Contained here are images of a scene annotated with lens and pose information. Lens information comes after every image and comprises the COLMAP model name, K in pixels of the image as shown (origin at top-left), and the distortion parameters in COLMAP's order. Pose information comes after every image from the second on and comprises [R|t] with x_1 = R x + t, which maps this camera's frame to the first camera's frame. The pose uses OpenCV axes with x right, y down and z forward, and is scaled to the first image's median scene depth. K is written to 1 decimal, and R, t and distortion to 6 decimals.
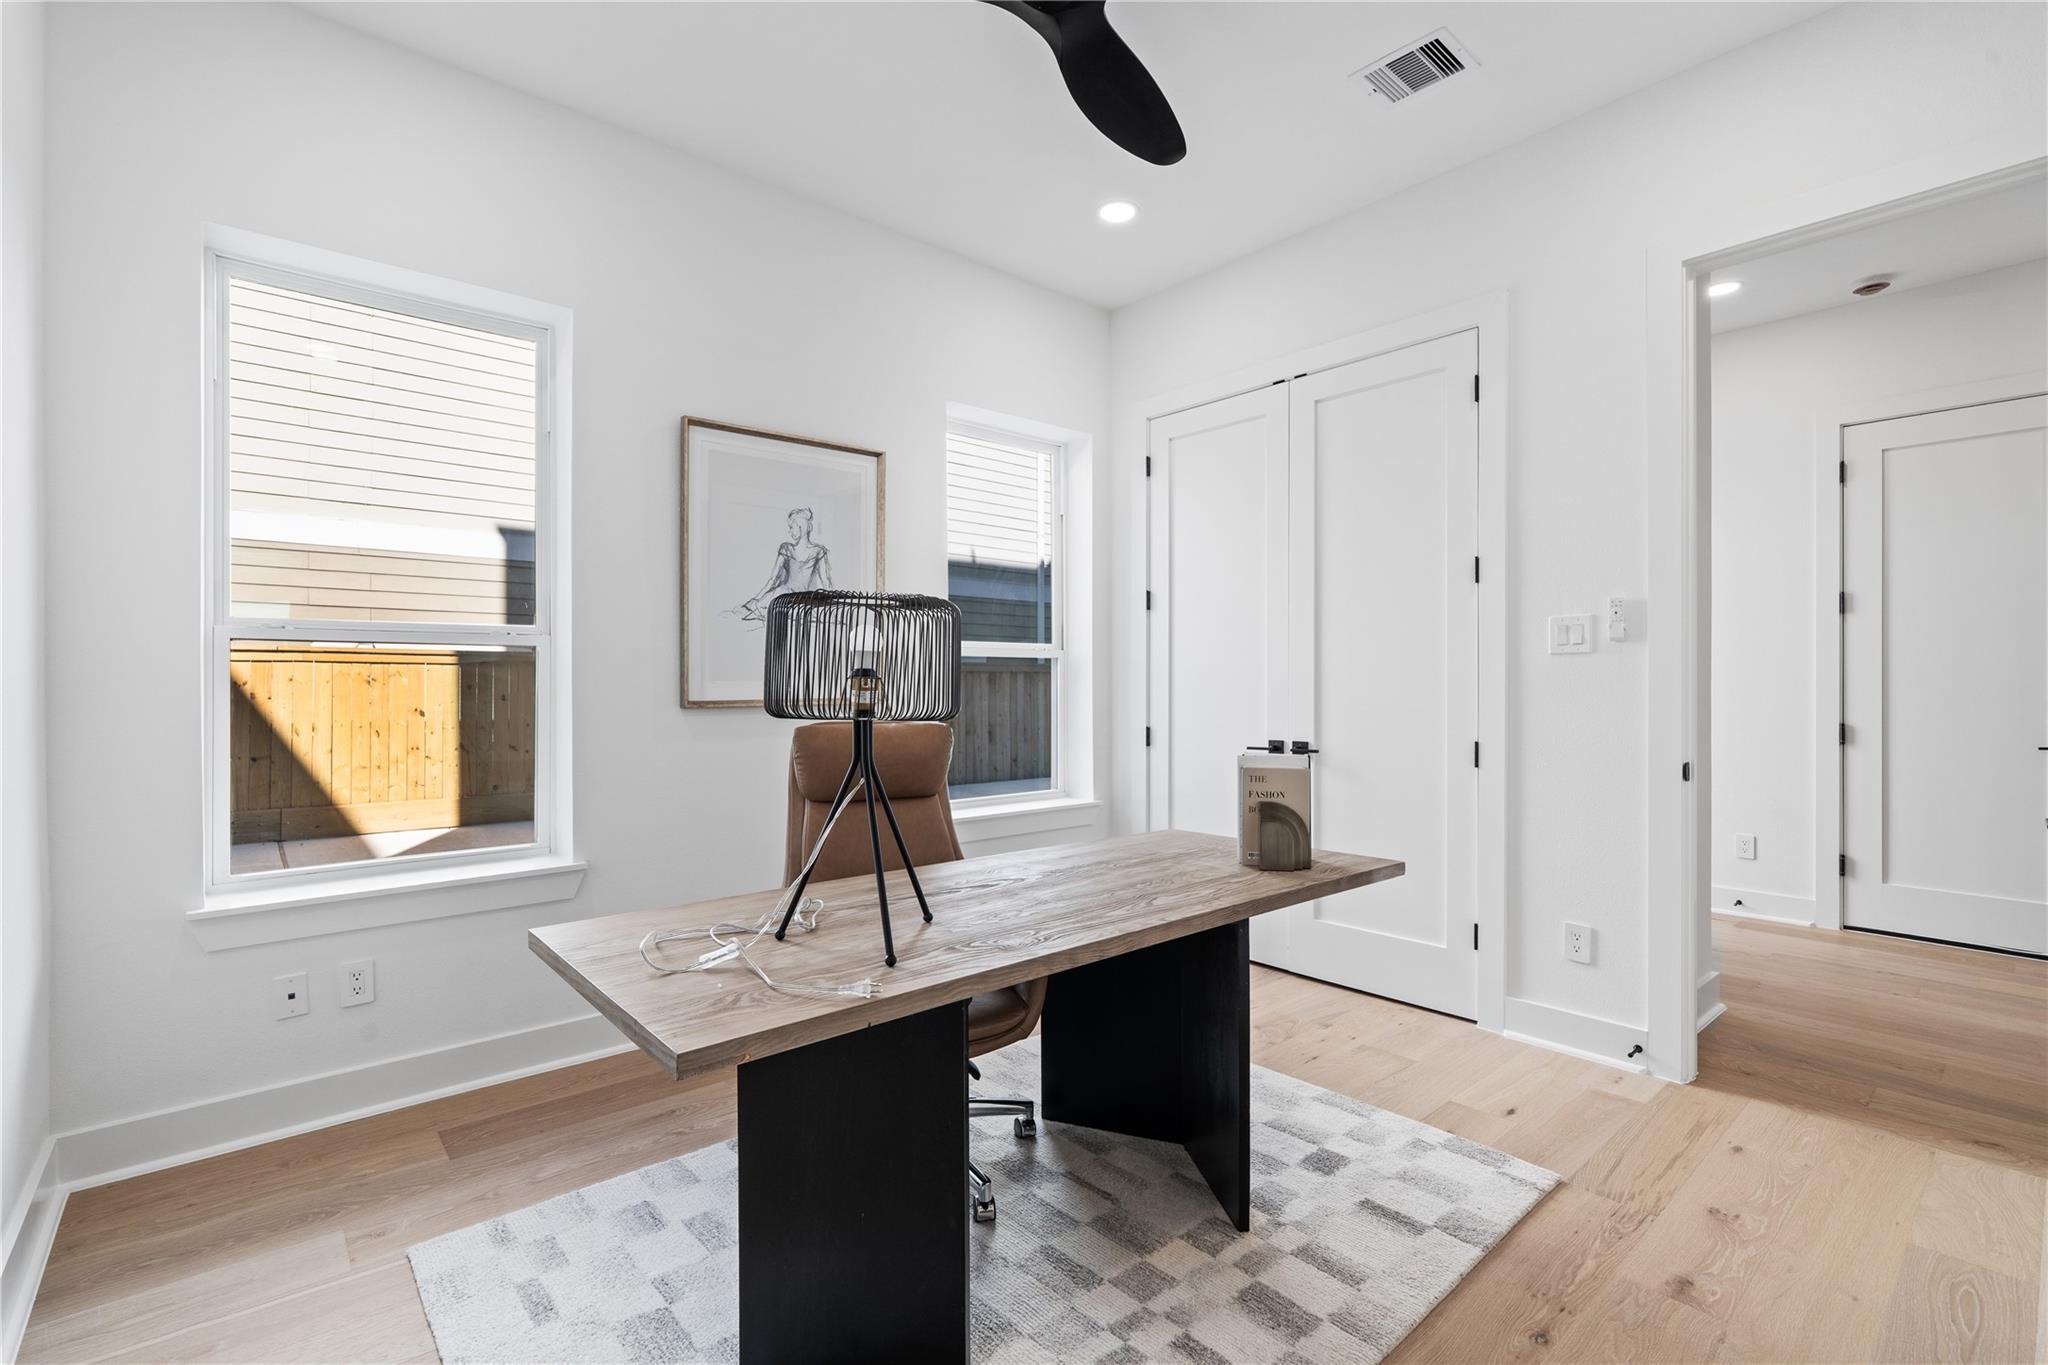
lens RADIAL K [[915.7, 0, 1022.4], [0, 915.7, 683.6], [0, 0, 1]] dist [-0.011021, -0.000067]
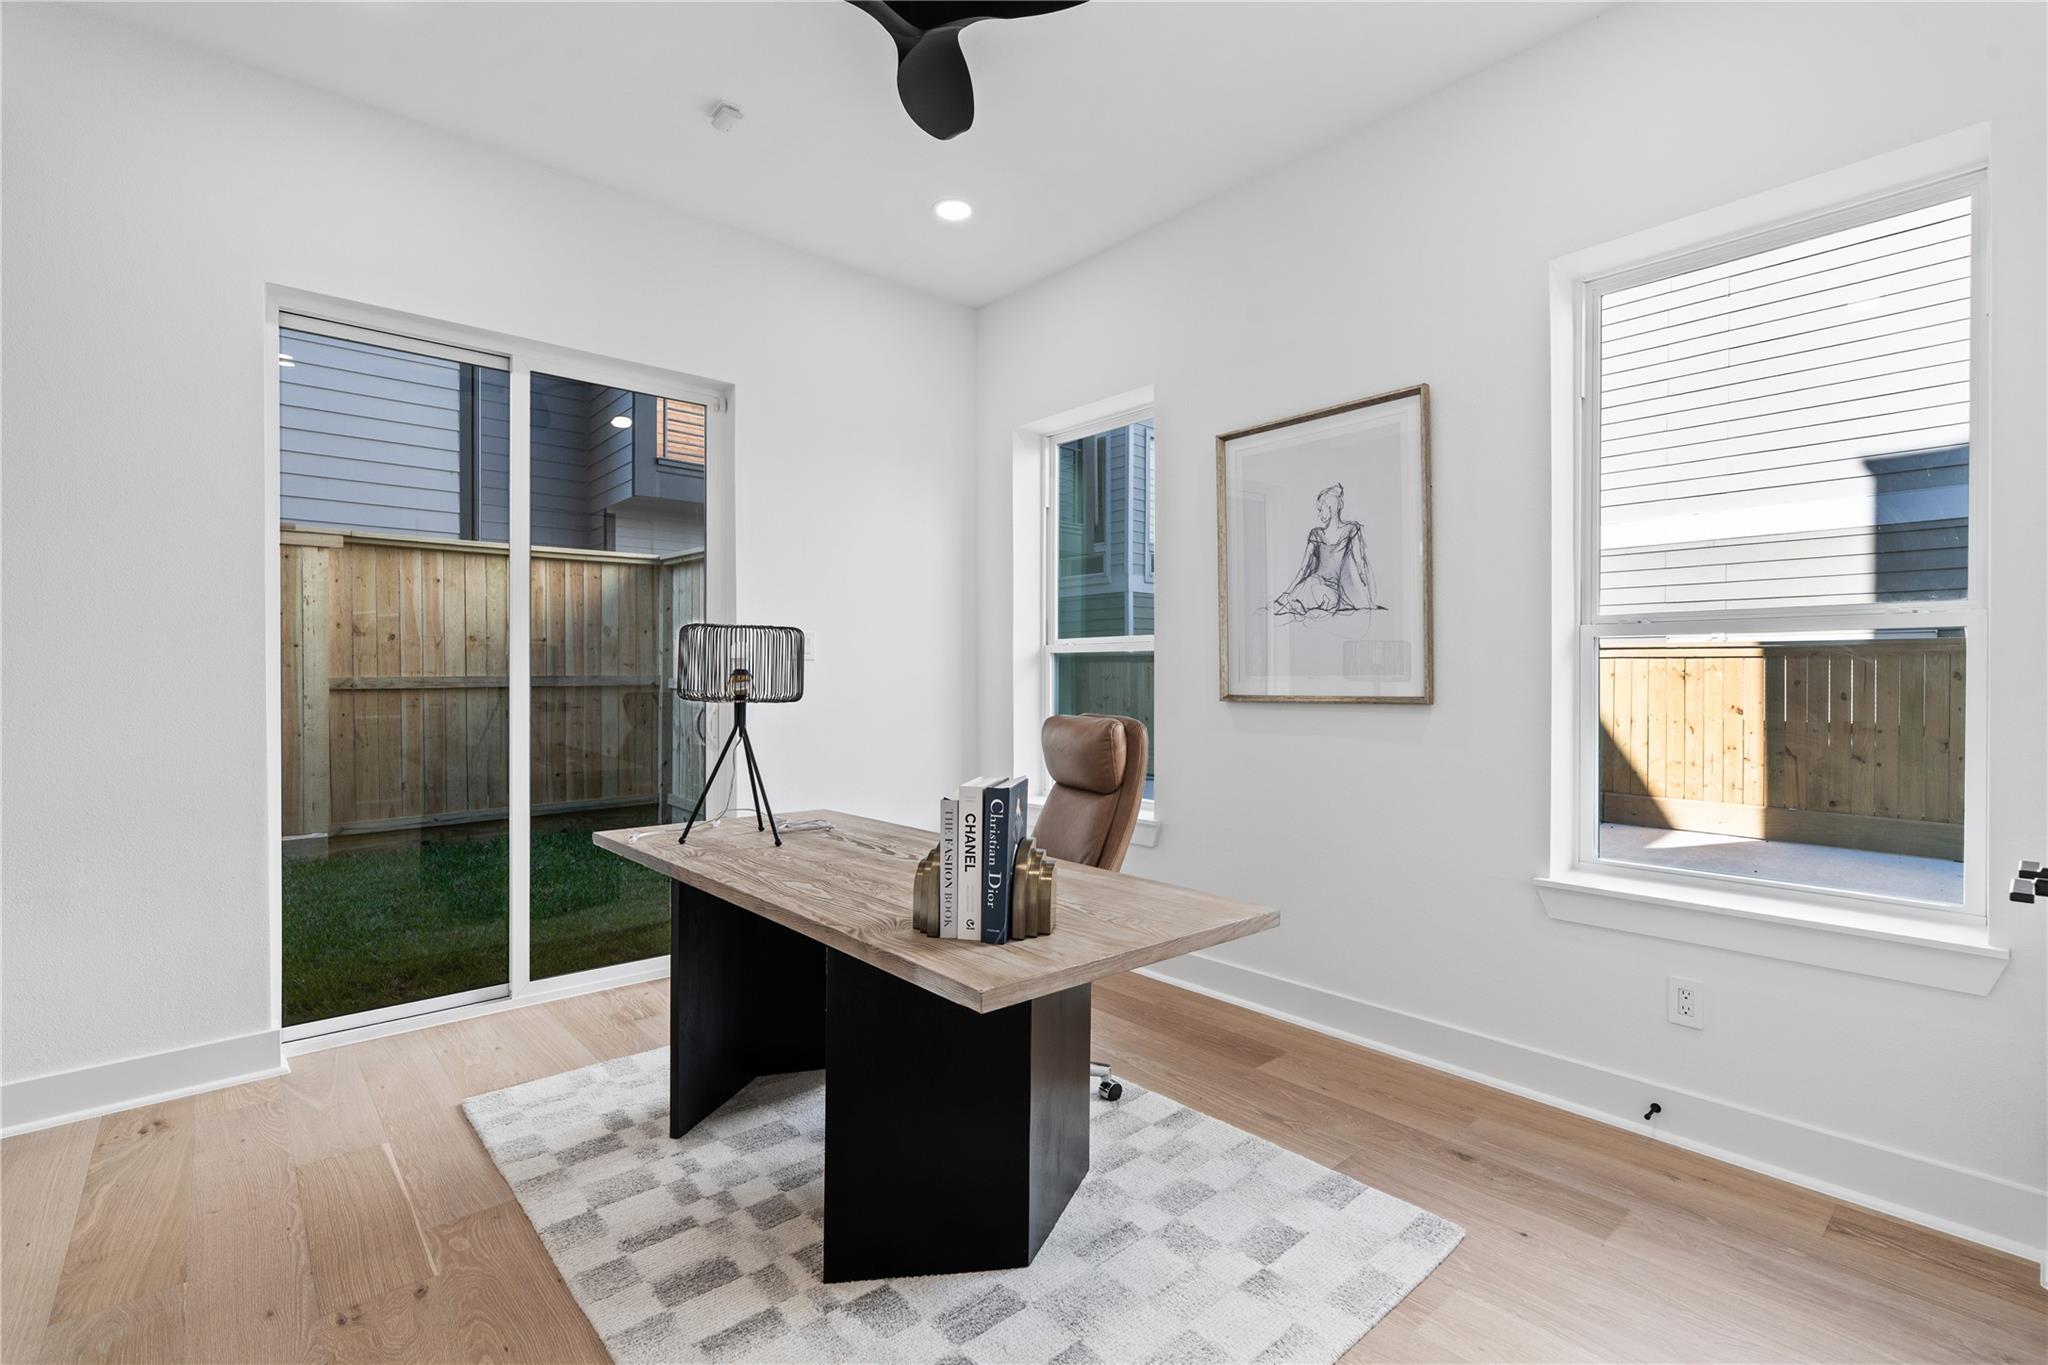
lens RADIAL K [[915.7, 0, 1022.4], [0, 915.7, 683.6], [0, 0, 1]] dist [-0.011021, -0.000067]
pose [[0.010608, 0.008212, -0.999910, 0.657512], [-0.002019, 0.999964, 0.008191, -0.002523], [0.999942, 0.001932, 0.010625, 0.677560]]
